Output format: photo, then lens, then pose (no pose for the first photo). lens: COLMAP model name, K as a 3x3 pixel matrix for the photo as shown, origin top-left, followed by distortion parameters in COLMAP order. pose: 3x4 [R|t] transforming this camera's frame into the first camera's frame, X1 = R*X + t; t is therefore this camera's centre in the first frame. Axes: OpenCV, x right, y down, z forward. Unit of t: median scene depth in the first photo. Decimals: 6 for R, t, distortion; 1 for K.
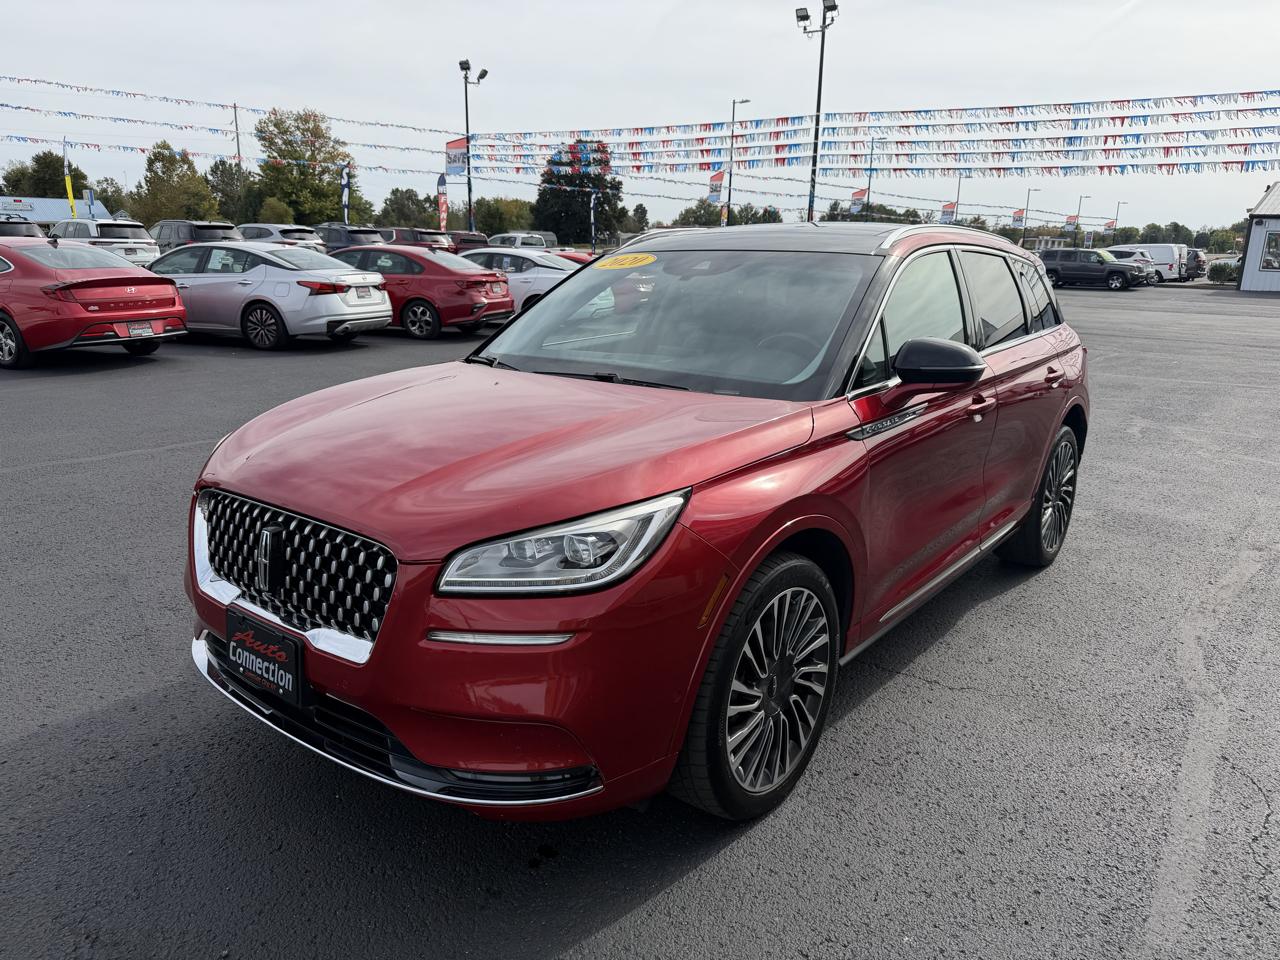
lens RADIAL K [[920.7, 0, 640.0], [0, 920.7, 480.0], [0, 0, 1]] dist [0.020942, -0.034763]
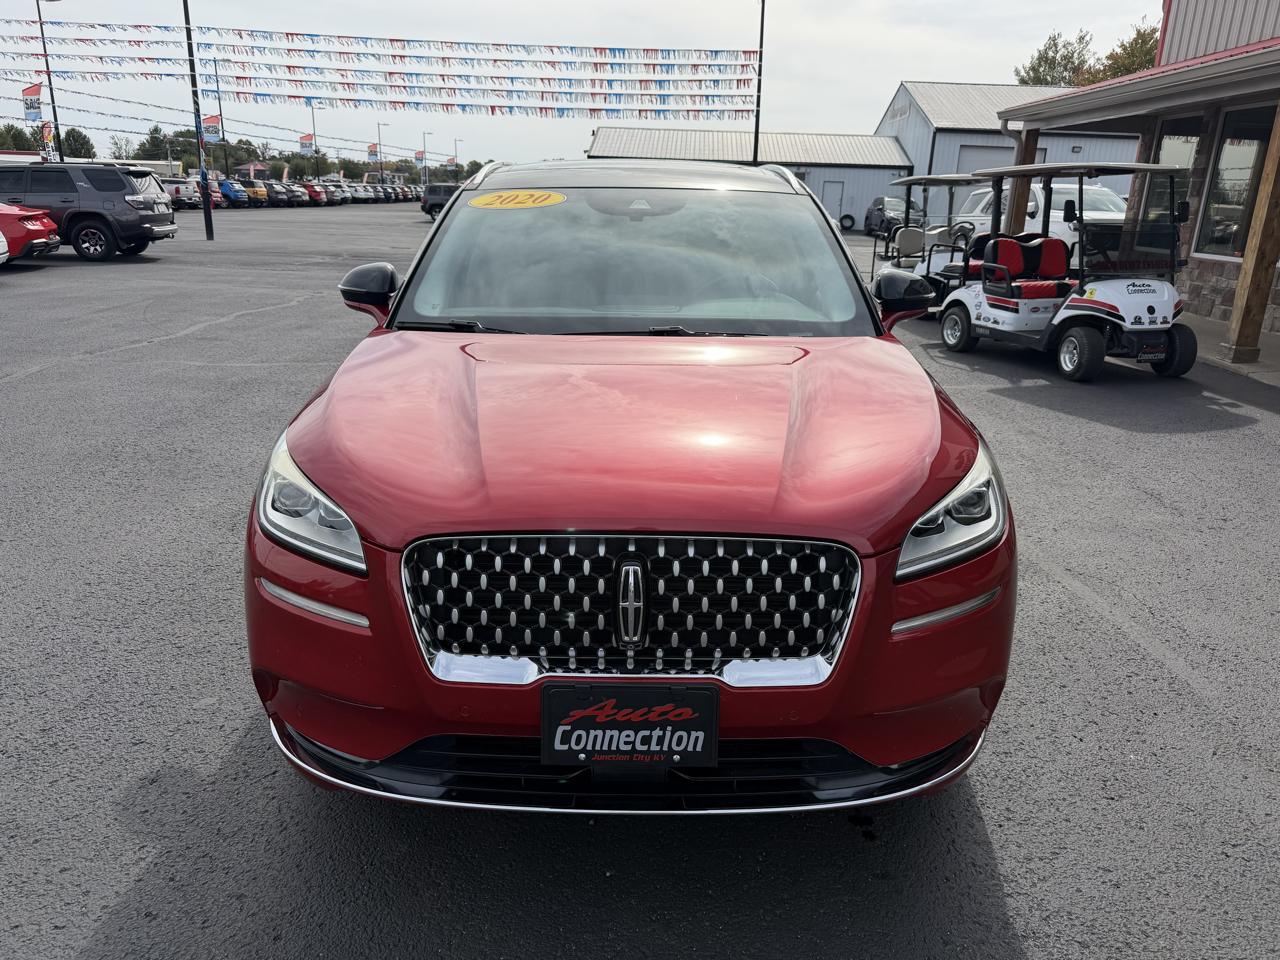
lens RADIAL K [[920.7, 0, 640.0], [0, 920.7, 480.0], [0, 0, 1]] dist [0.020942, -0.034763]
pose [[0.780314, -0.182044, 0.598306, -0.184277], [0.141568, 0.983279, 0.114545, -0.021938], [-0.609154, -0.004680, 0.793038, 0.086270]]
